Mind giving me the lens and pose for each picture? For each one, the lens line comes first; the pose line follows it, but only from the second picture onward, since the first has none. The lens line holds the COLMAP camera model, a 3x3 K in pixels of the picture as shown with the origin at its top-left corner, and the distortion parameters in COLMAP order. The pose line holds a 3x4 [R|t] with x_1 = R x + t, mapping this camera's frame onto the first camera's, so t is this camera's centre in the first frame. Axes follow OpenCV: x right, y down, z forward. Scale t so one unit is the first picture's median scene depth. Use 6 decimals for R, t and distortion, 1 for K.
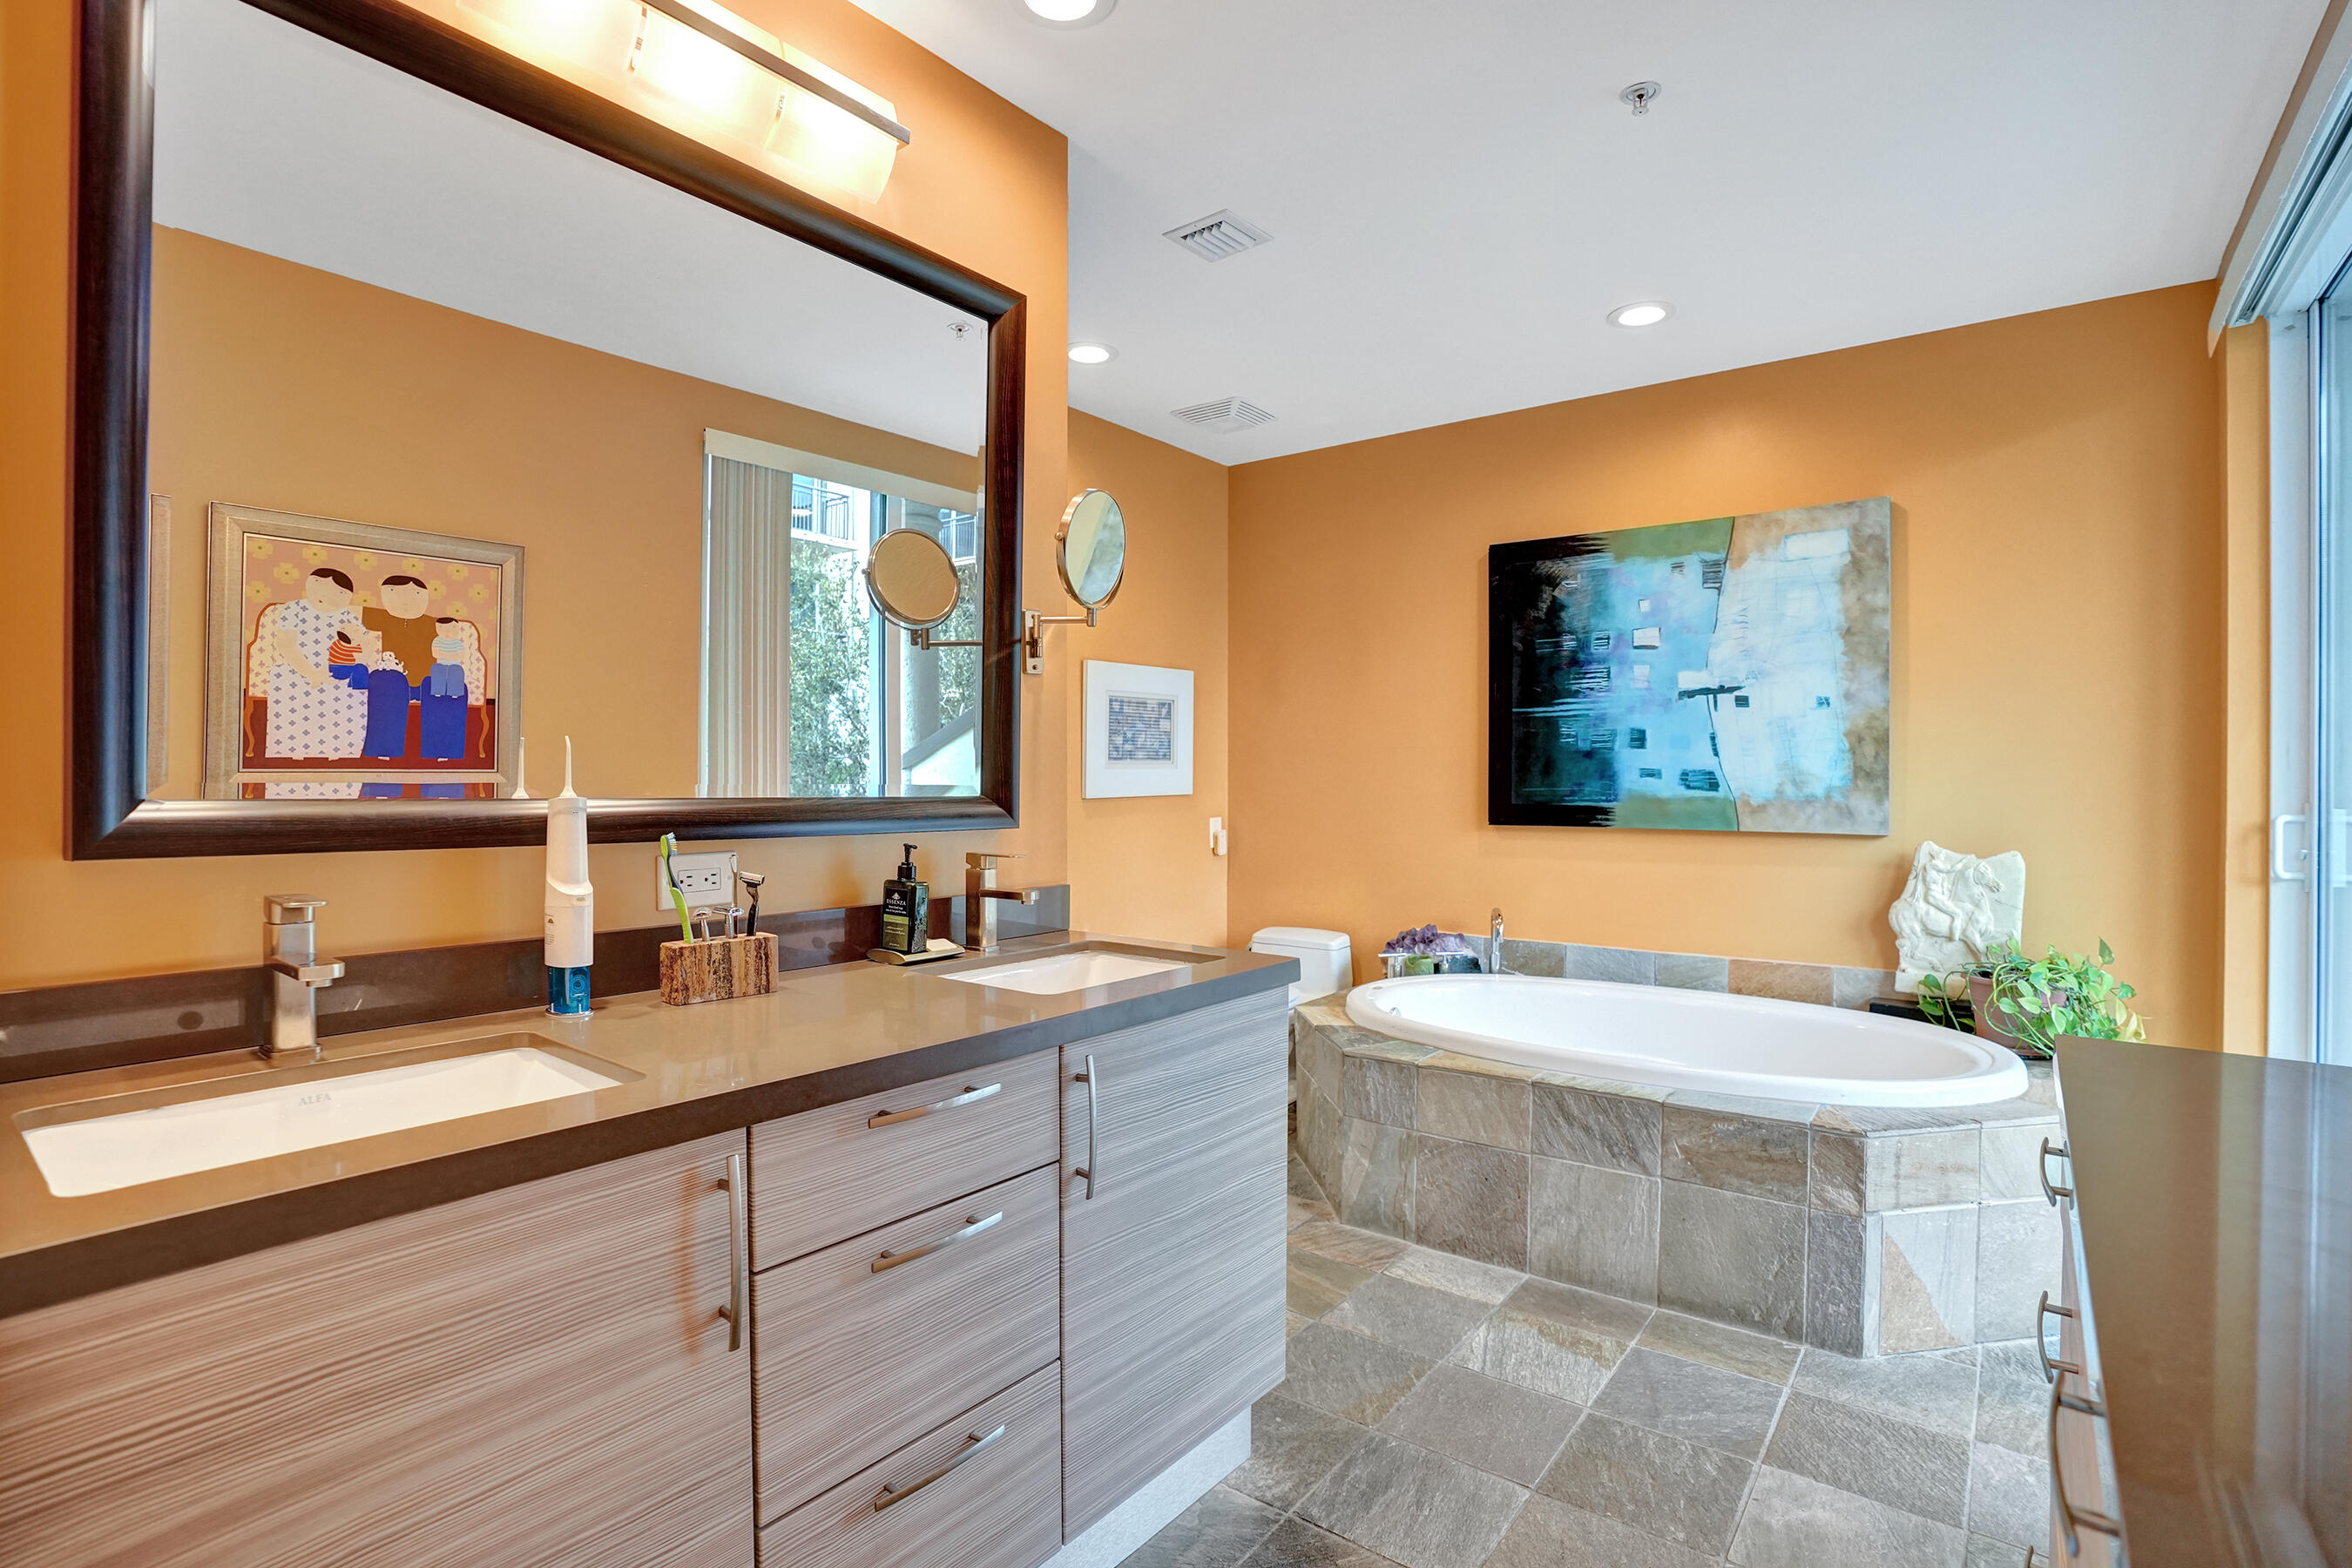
lens RADIAL K [[1141.2, 0, 1176.0], [0, 1141.2, 784.0], [0, 0, 1]] dist [-0.000744, -0.000026]
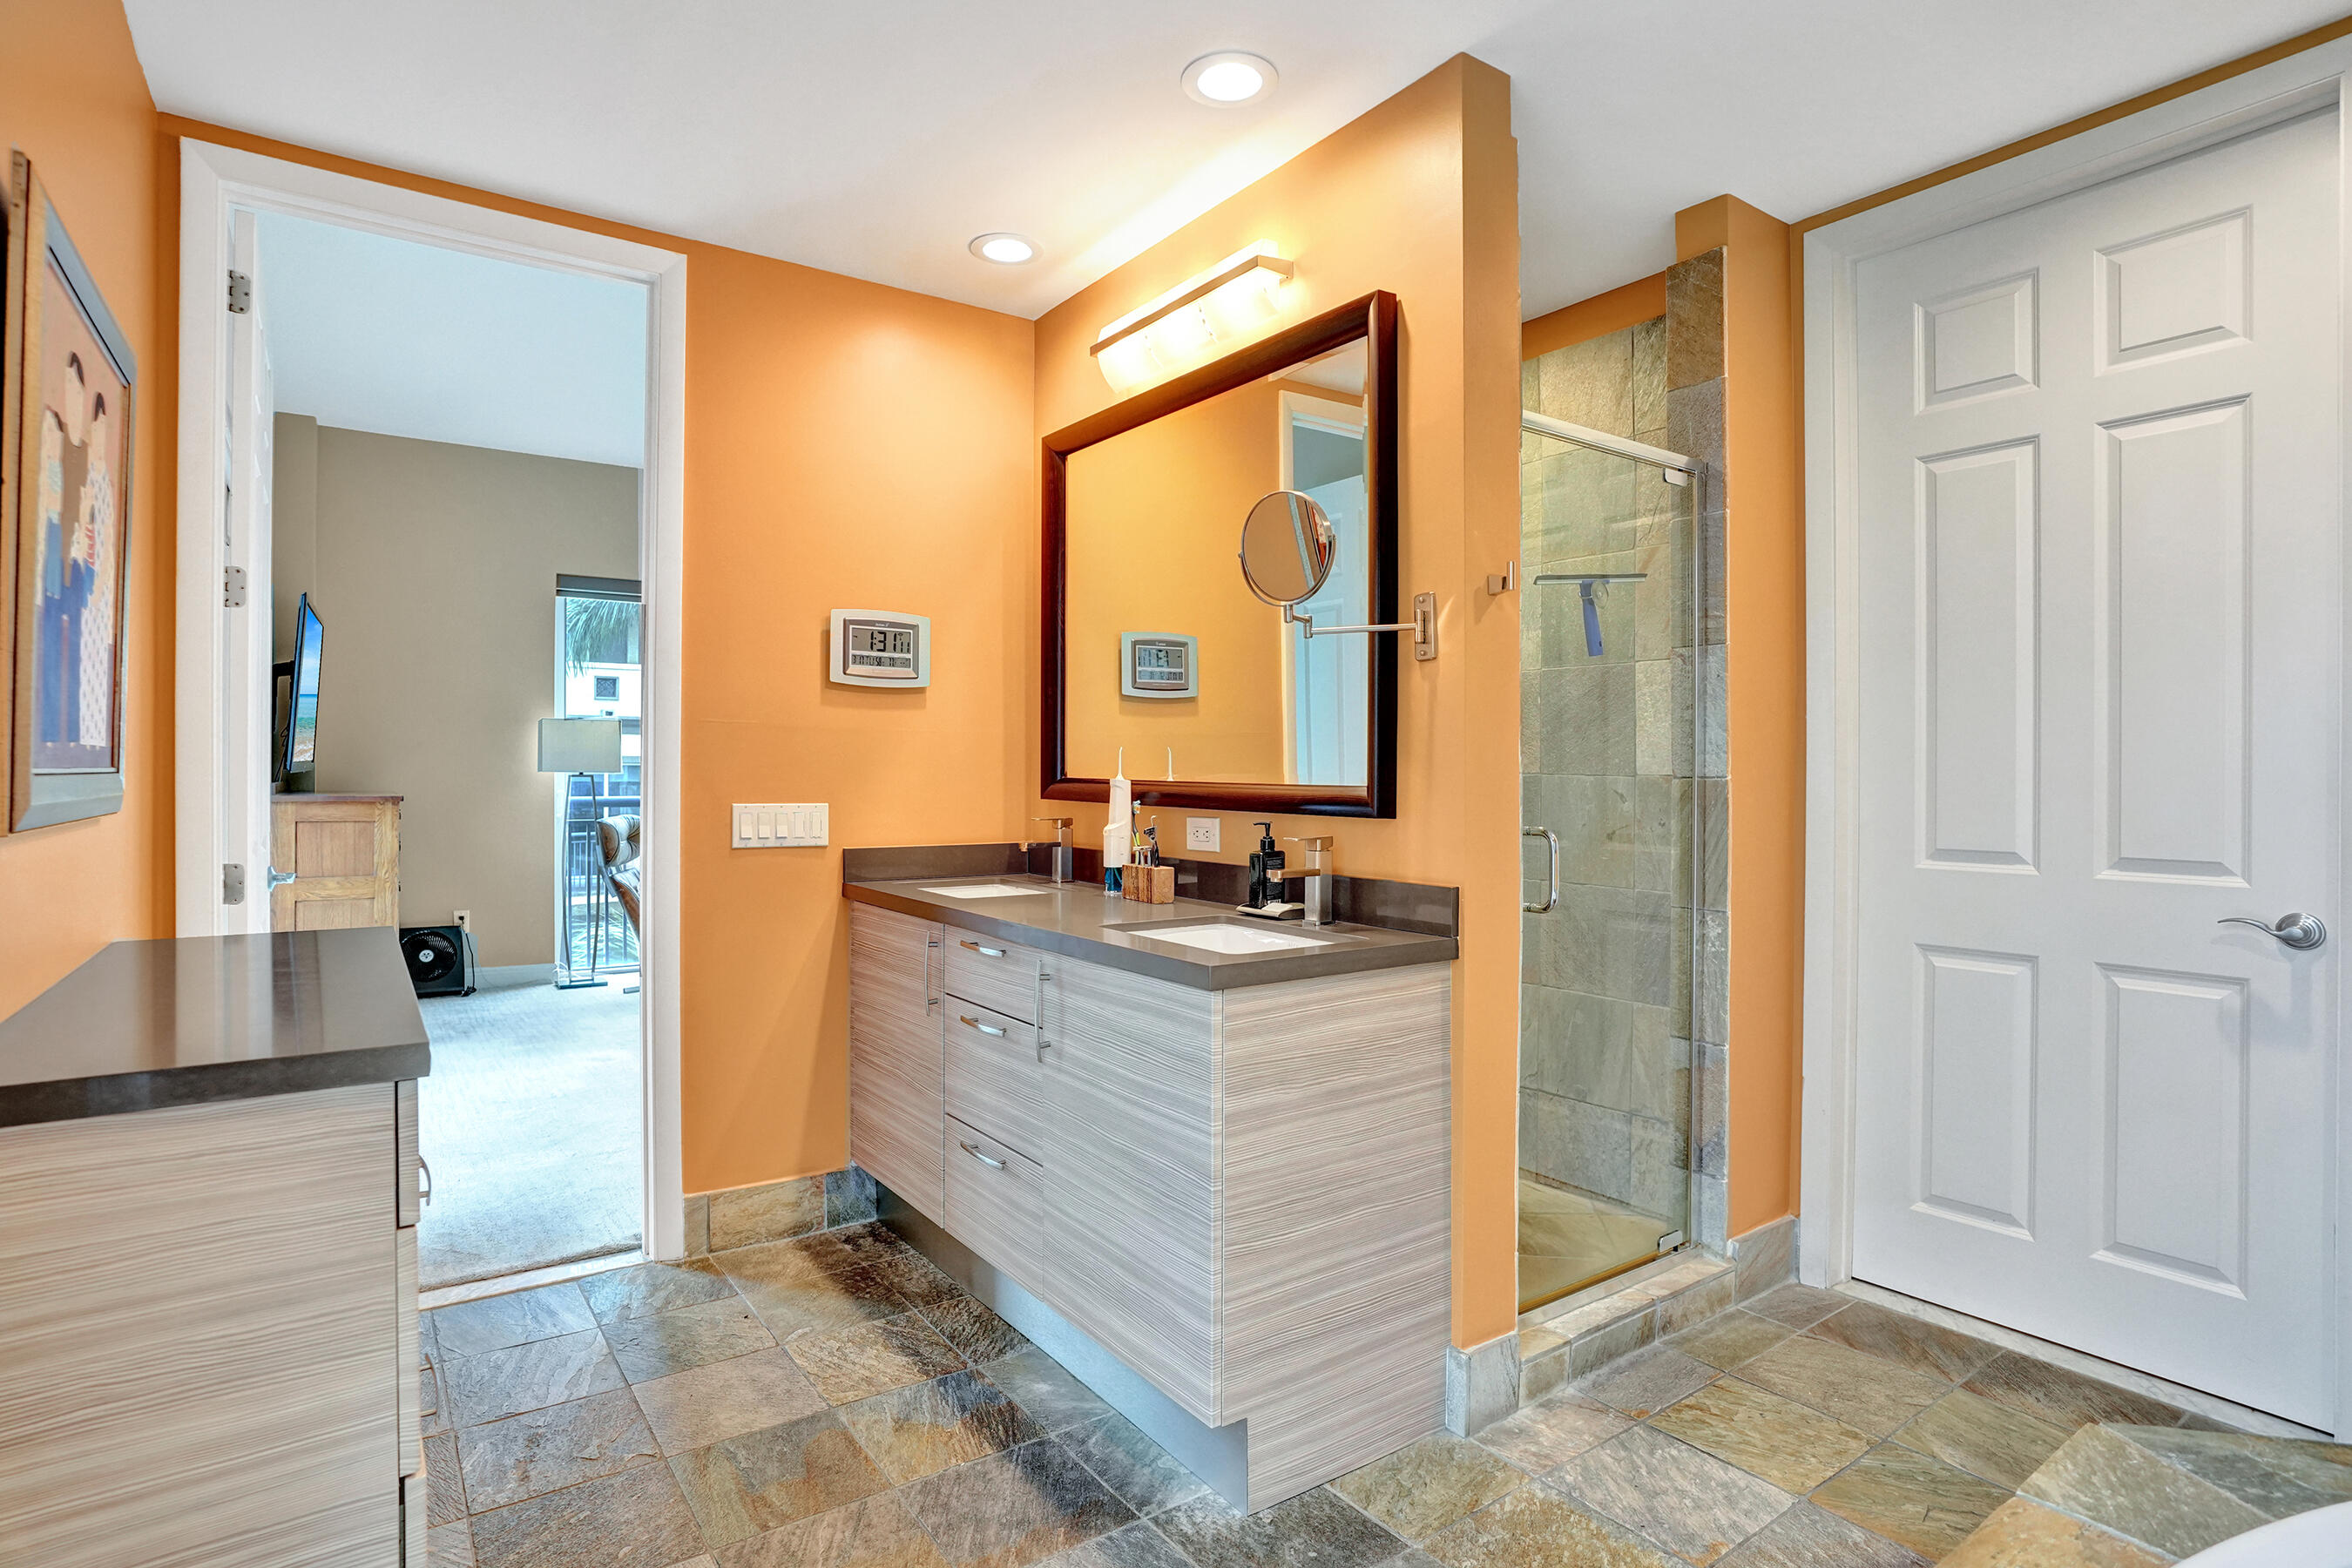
lens RADIAL K [[1198.8, 0, 1176.0], [0, 1198.8, 784.0], [0, 0, 1]] dist [-0.000505, -0.000260]
pose [[-0.295816, 0.006752, -0.955221, 1.123585], [-0.012207, 0.999867, 0.010848, -0.002593], [0.955167, 0.014870, -0.295695, 1.378005]]
